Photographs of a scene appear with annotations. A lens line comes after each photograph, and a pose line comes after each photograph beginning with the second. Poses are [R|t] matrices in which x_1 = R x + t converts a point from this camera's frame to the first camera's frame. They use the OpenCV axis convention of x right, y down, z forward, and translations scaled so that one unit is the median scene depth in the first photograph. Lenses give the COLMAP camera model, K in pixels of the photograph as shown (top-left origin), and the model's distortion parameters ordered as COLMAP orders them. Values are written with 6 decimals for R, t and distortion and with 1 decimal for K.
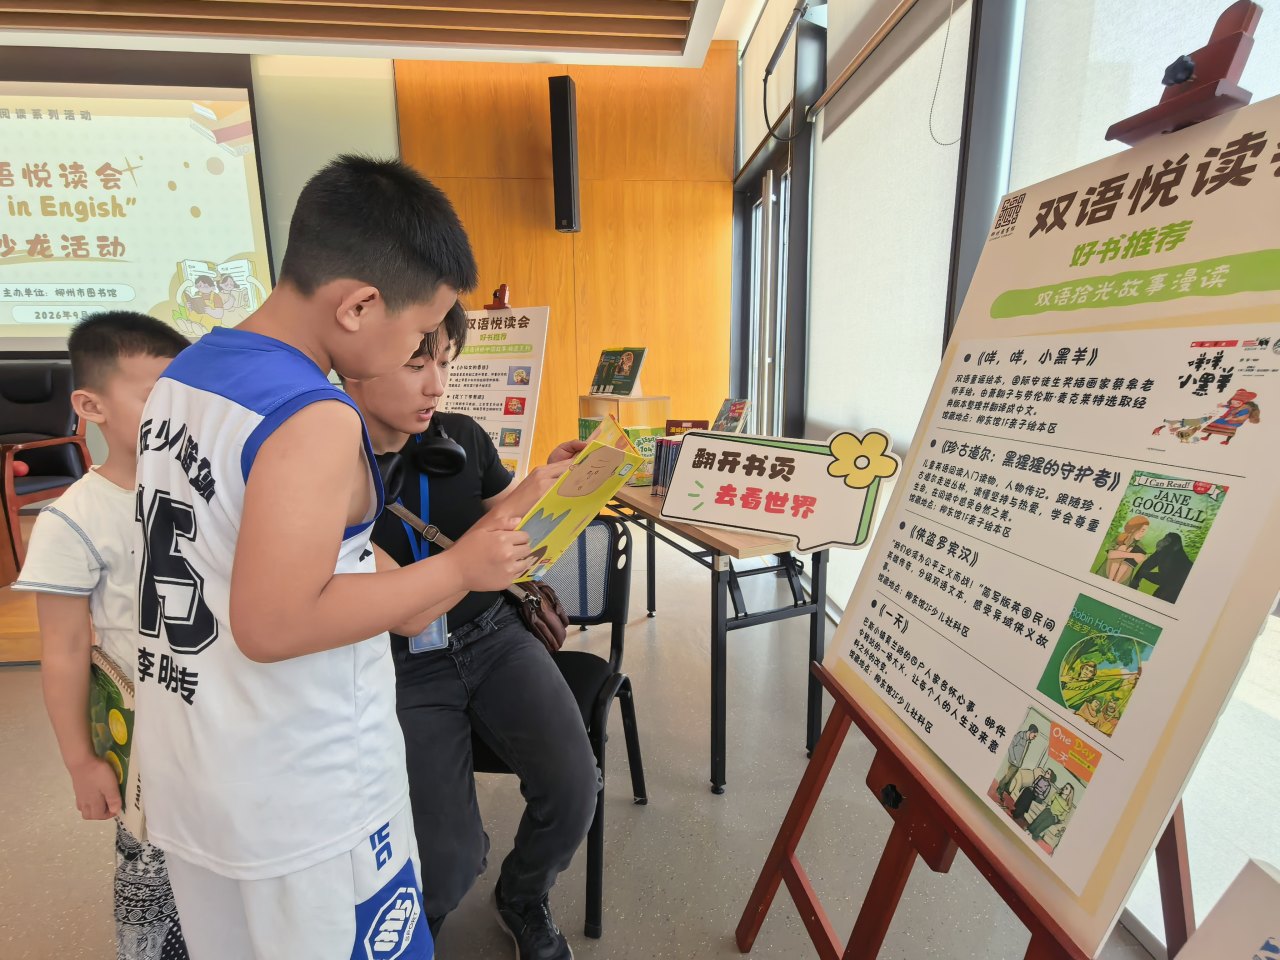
lens RADIAL K [[615.0, 0, 640.8], [0, 615.0, 482.9], [0, 0, 1]] dist [0.016168, 0.000240]
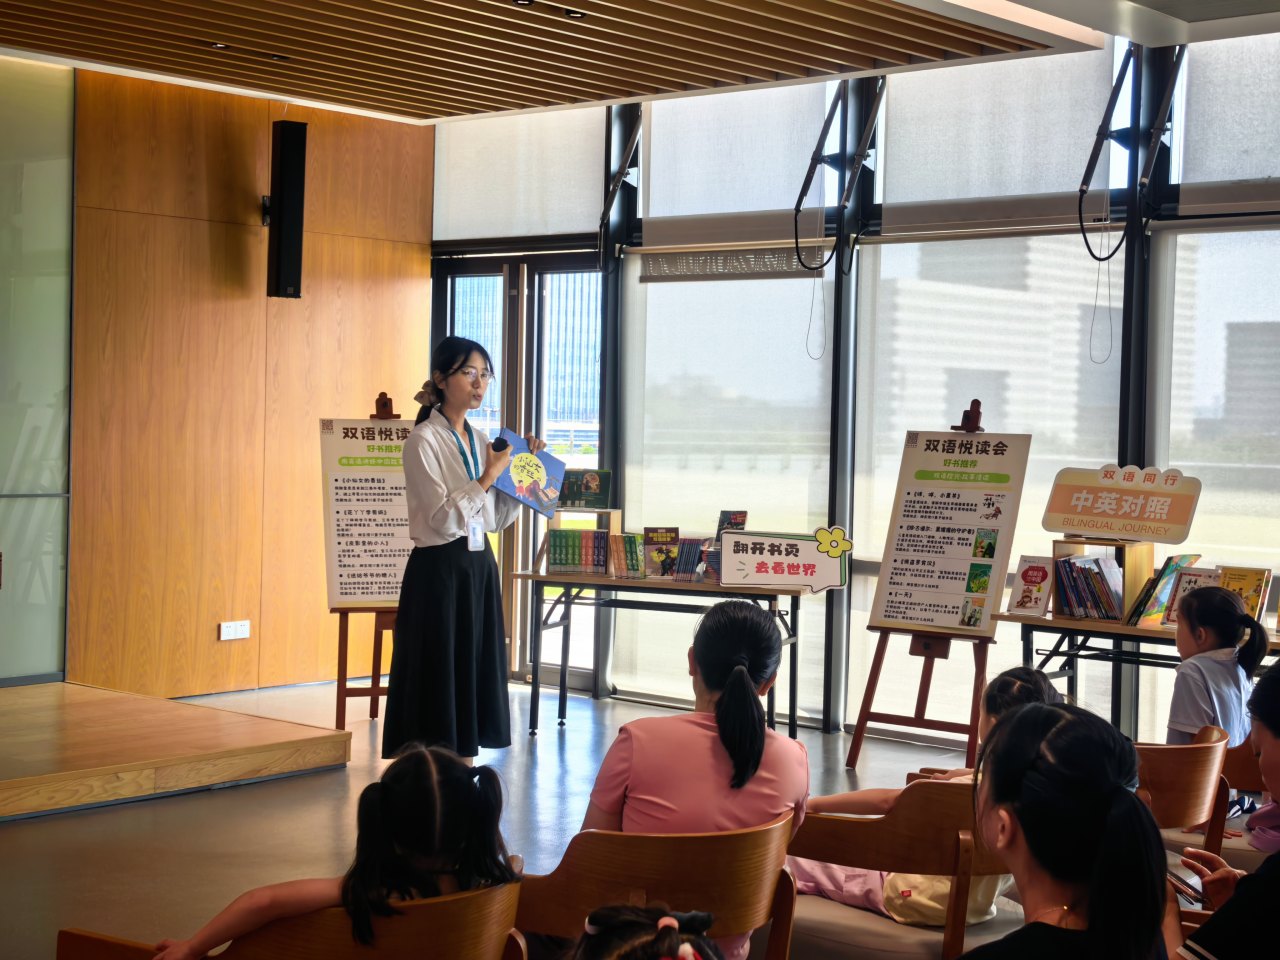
lens RADIAL K [[2030.5, 0, 642.5], [0, 2030.5, 480.7], [0, 0, 1]] dist [0.201286, 0.000000]
pose [[0.728937, -0.000083, 0.684581, -6.062764], [0.103003, 0.988629, -0.109557, 0.557919], [-0.676788, 0.150374, 0.720657, -4.354445]]
